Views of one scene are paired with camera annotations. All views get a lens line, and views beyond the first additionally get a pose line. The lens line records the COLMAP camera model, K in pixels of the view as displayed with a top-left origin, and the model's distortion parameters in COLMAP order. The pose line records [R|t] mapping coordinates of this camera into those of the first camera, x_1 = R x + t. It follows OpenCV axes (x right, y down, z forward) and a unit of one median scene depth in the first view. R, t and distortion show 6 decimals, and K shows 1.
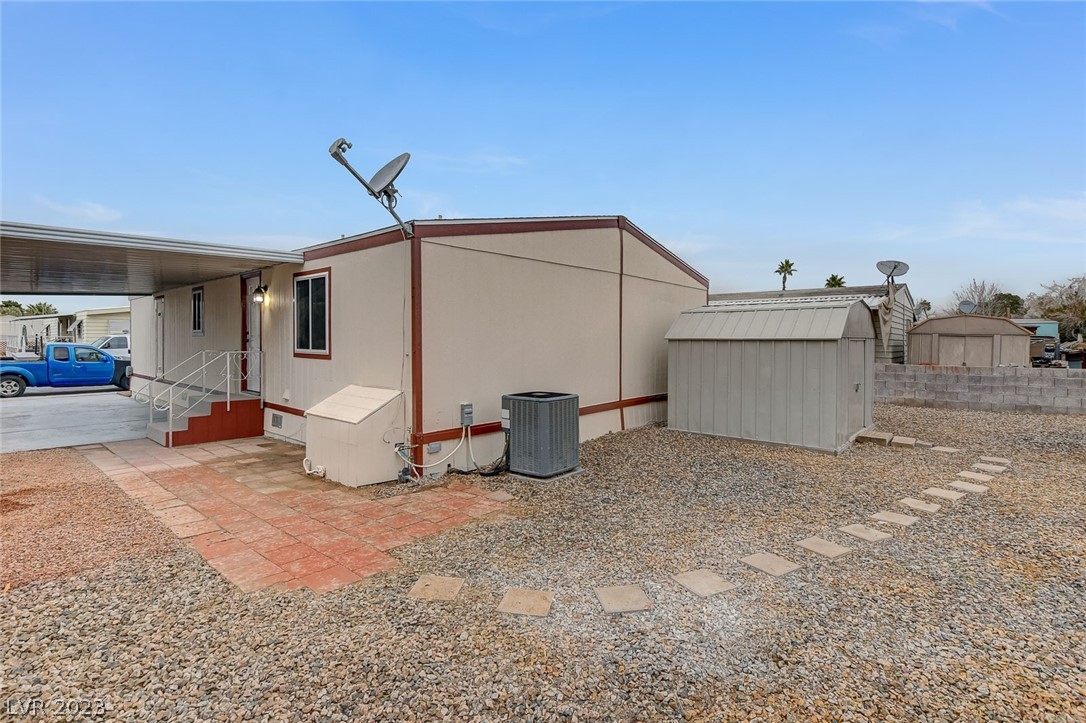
lens RADIAL K [[506.6, 0, 537.0], [0, 506.6, 351.3], [0, 0, 1]] dist [-0.017946, 0.002689]
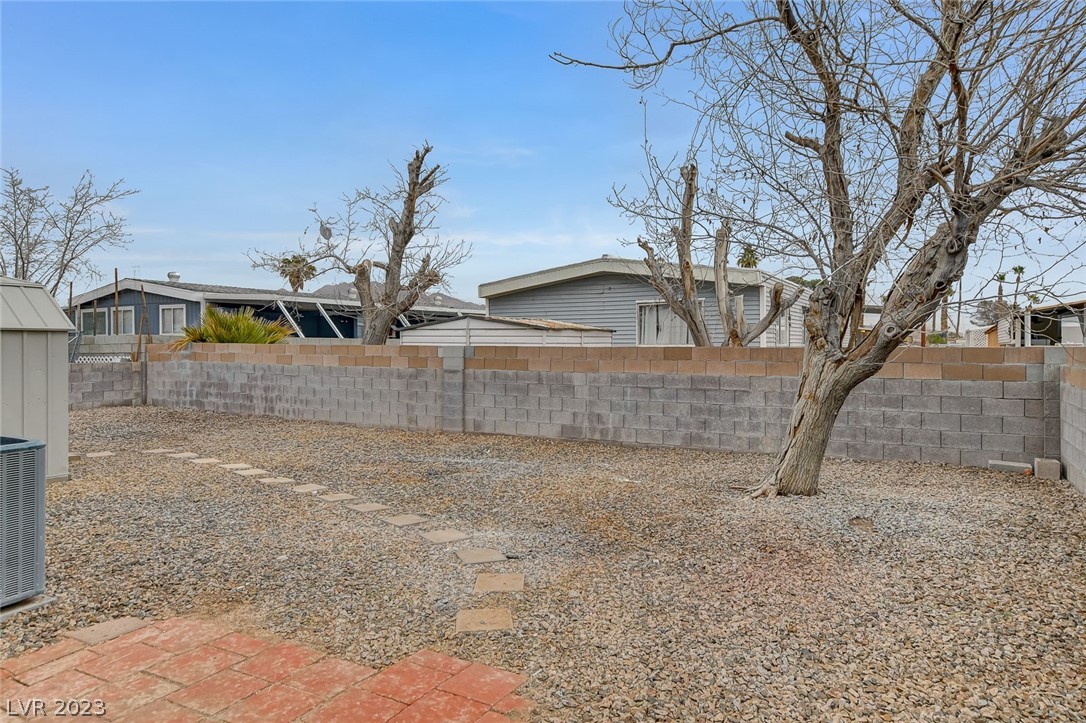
lens RADIAL K [[696.5, 0, 539.9], [0, 696.5, 353.8], [0, 0, 1]] dist [0.020143, 0.007999]
pose [[-0.193041, -0.018846, 0.981010, -1.340558], [0.005999, 0.999774, 0.020387, -0.010235], [-0.981172, 0.009821, -0.192884, 1.098002]]
